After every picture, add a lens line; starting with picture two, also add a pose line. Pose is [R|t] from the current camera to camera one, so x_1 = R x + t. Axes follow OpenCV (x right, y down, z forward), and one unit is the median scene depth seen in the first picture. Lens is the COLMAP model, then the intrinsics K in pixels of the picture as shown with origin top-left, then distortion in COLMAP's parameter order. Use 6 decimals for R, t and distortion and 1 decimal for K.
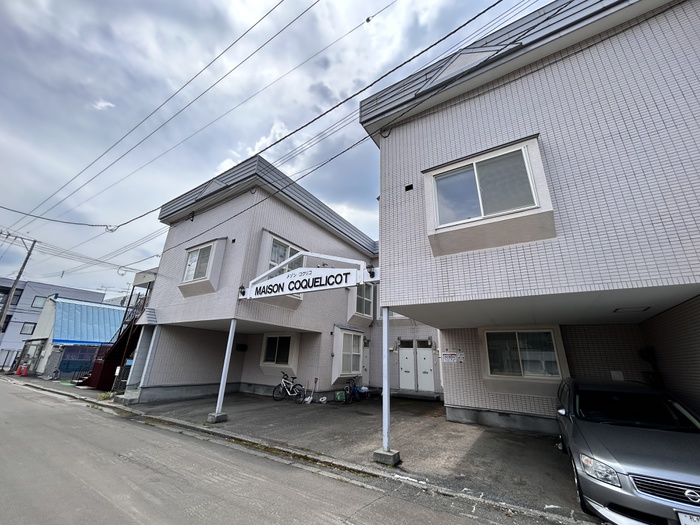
lens RADIAL K [[280.7, 0, 351.2], [0, 280.7, 263.1], [0, 0, 1]] dist [-0.000586, 0.000701]
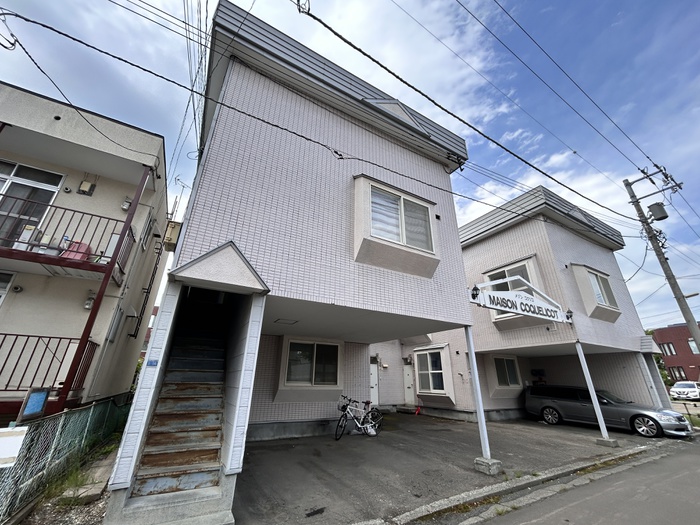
lens RADIAL K [[280.7, 0, 350.9], [0, 280.7, 262.3], [0, 0, 1]] dist [-0.000586, 0.000701]
pose [[0.459645, 0.319202, 0.828756, -1.357210], [-0.289911, 0.935985, -0.199711, 0.304640], [-0.839451, -0.148469, 0.522761, 0.972882]]
